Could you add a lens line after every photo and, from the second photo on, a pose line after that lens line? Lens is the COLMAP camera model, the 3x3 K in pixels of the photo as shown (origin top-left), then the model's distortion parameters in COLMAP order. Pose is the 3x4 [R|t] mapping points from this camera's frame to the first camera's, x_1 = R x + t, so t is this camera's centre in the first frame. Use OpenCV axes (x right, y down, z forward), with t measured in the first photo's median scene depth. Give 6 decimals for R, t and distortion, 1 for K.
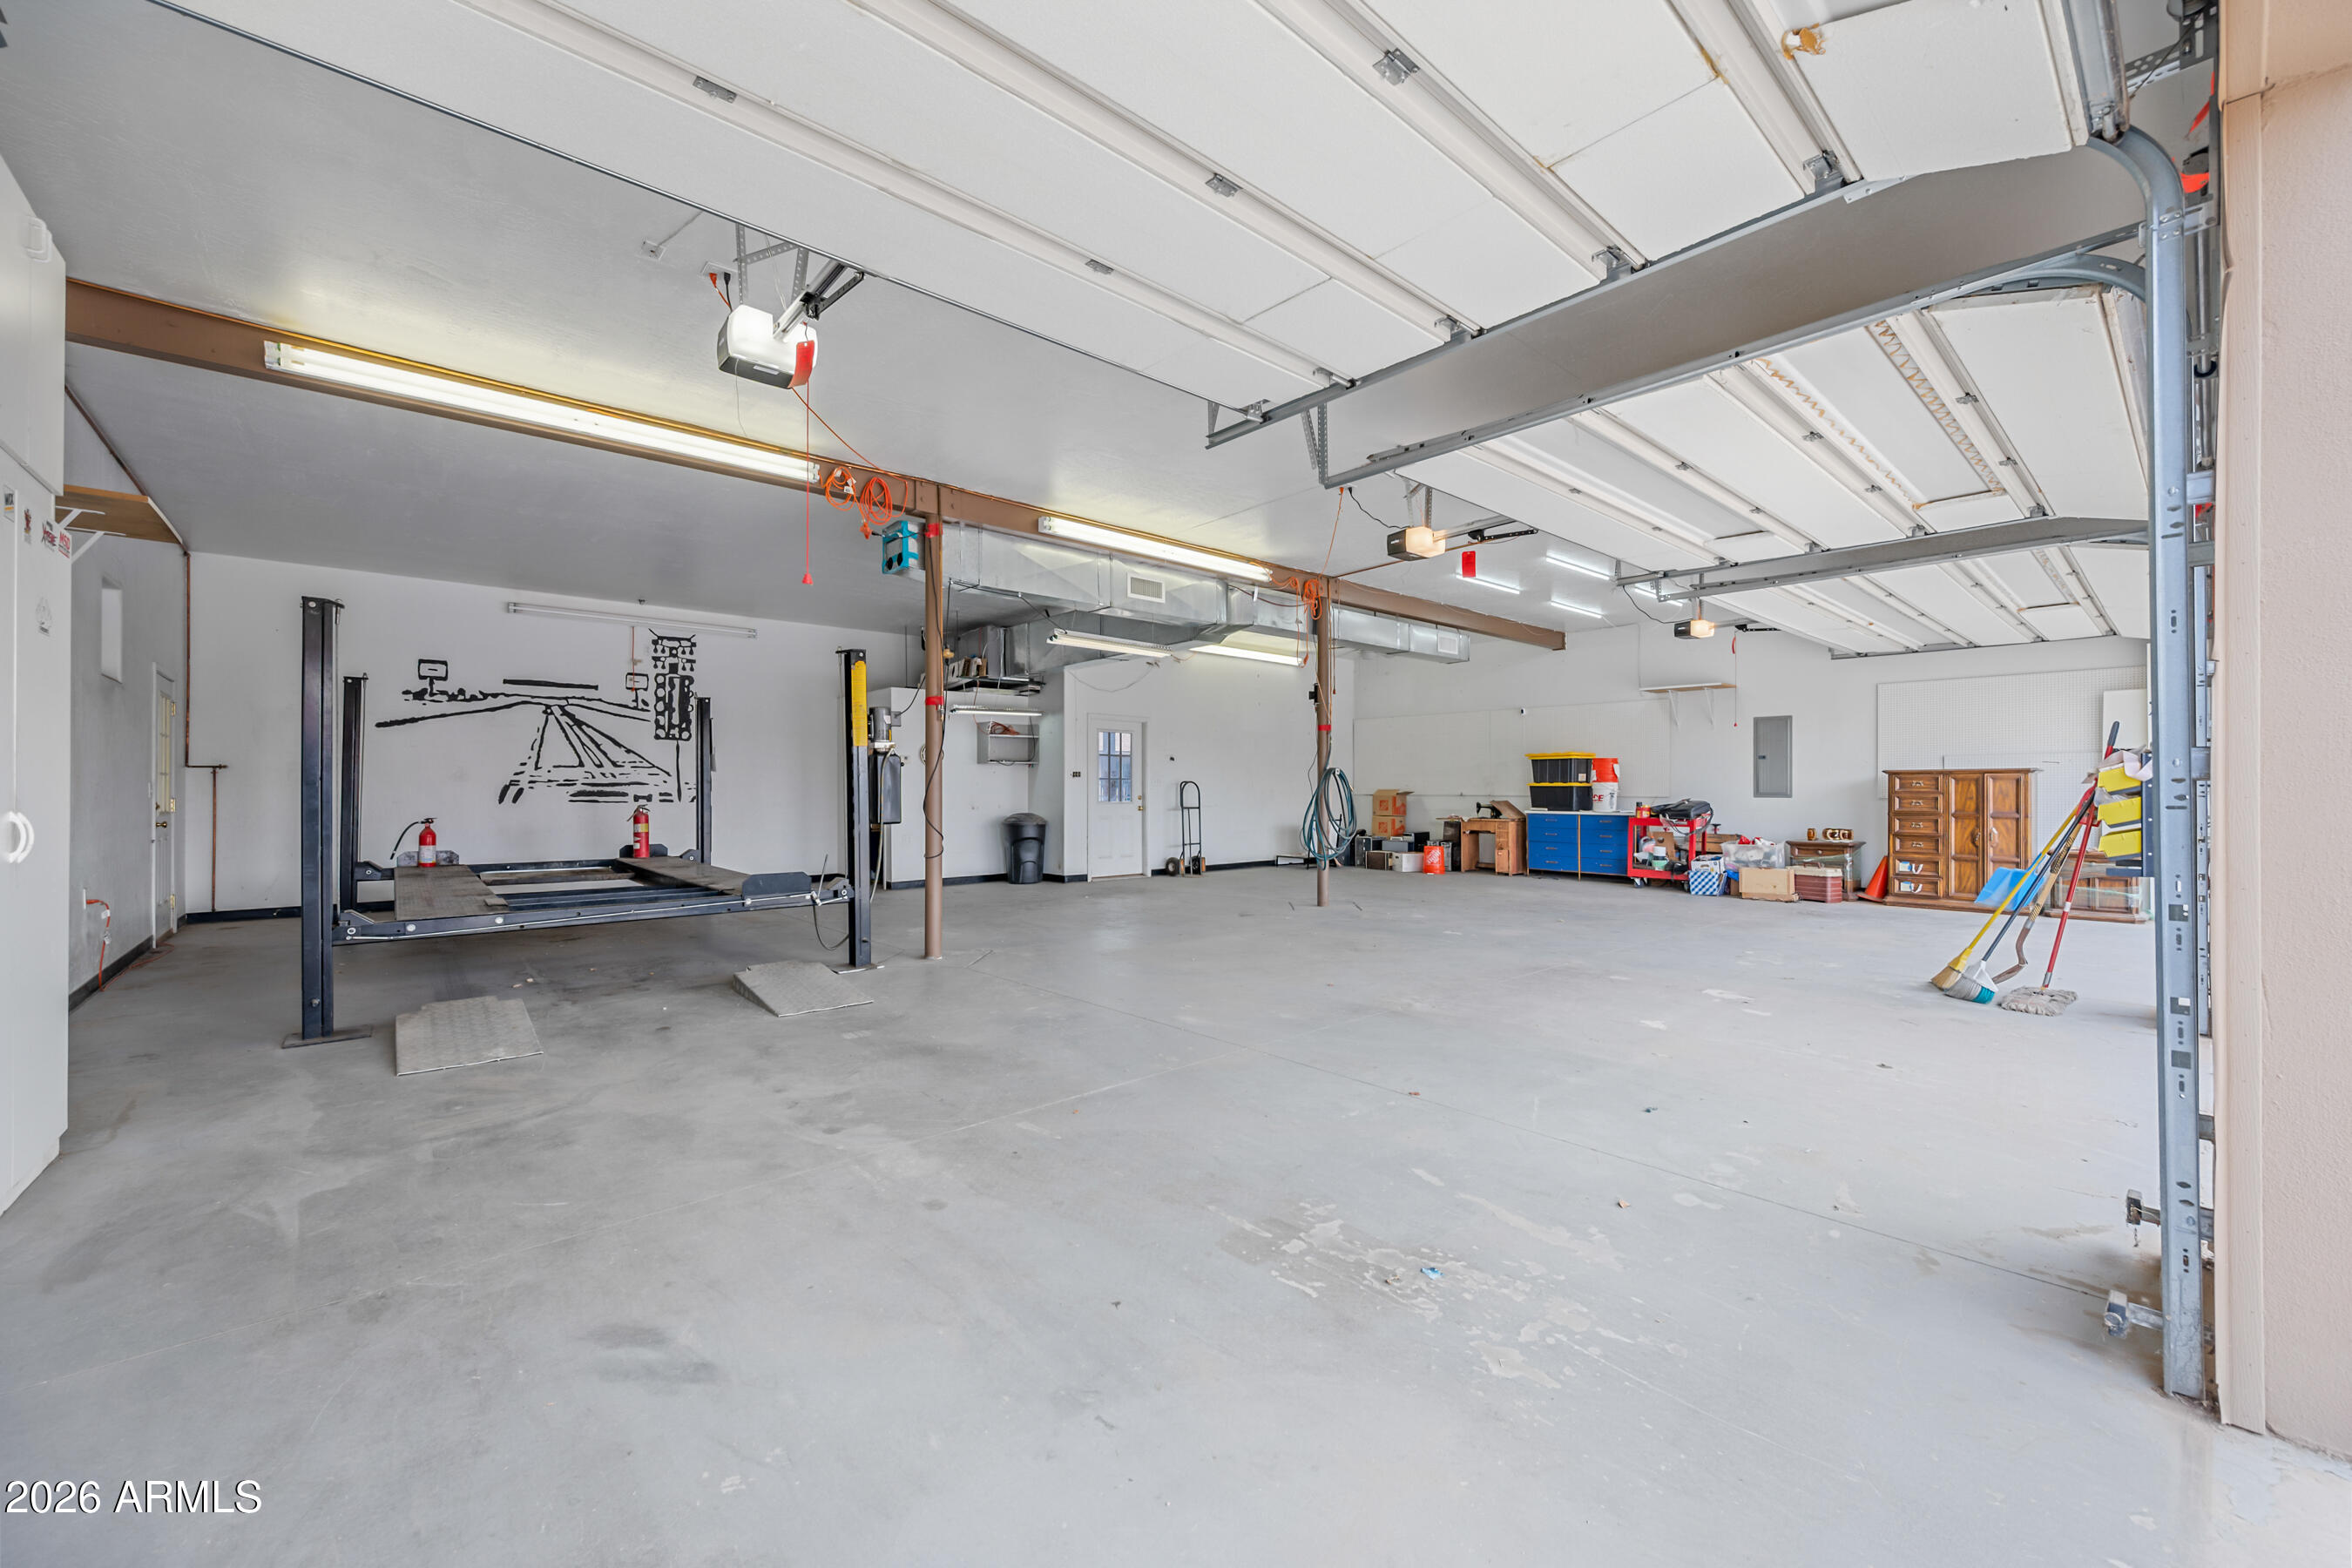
lens RADIAL K [[934.8, 0, 1085.5], [0, 934.8, 768.3], [0, 0, 1]] dist [-0.004296, -0.000190]
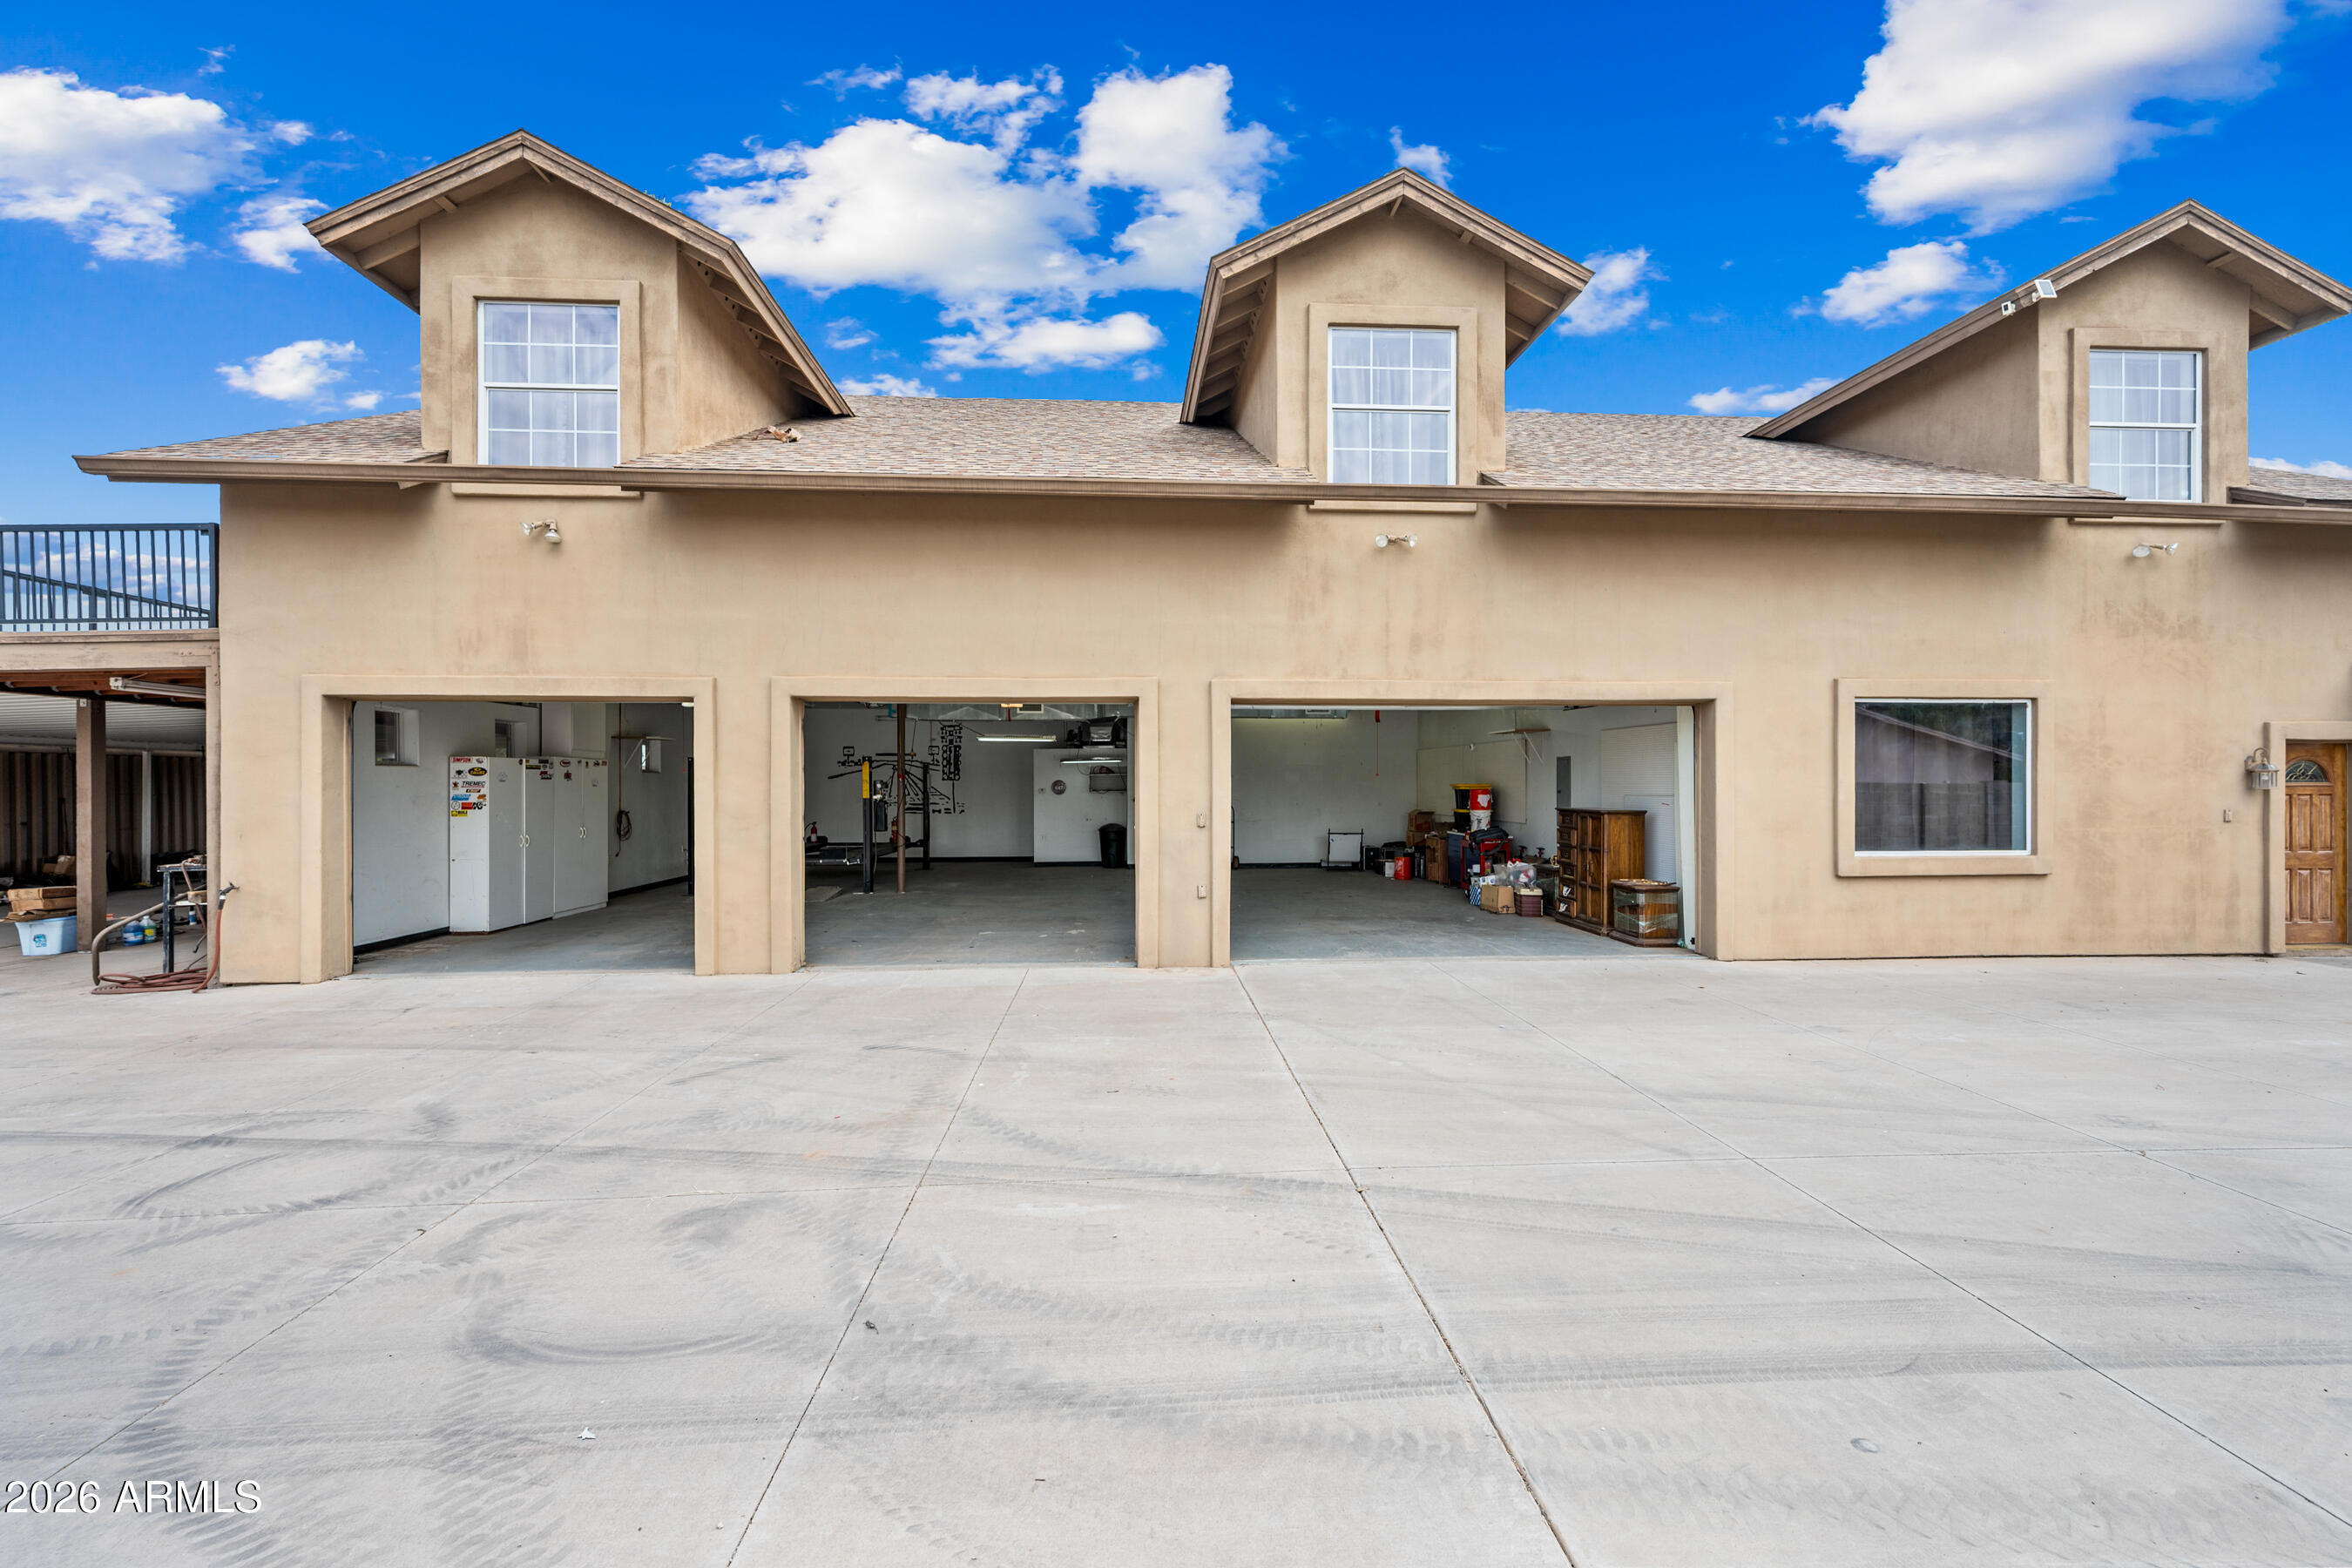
lens RADIAL K [[934.8, 0, 1172.0], [0, 934.8, 769.9], [0, 0, 1]] dist [-0.004296, -0.000190]
pose [[0.790077, -0.007576, -0.612961, 1.027752], [0.016030, 0.999837, 0.008304, -0.056718], [0.612798, -0.016387, 0.790070, -0.213090]]
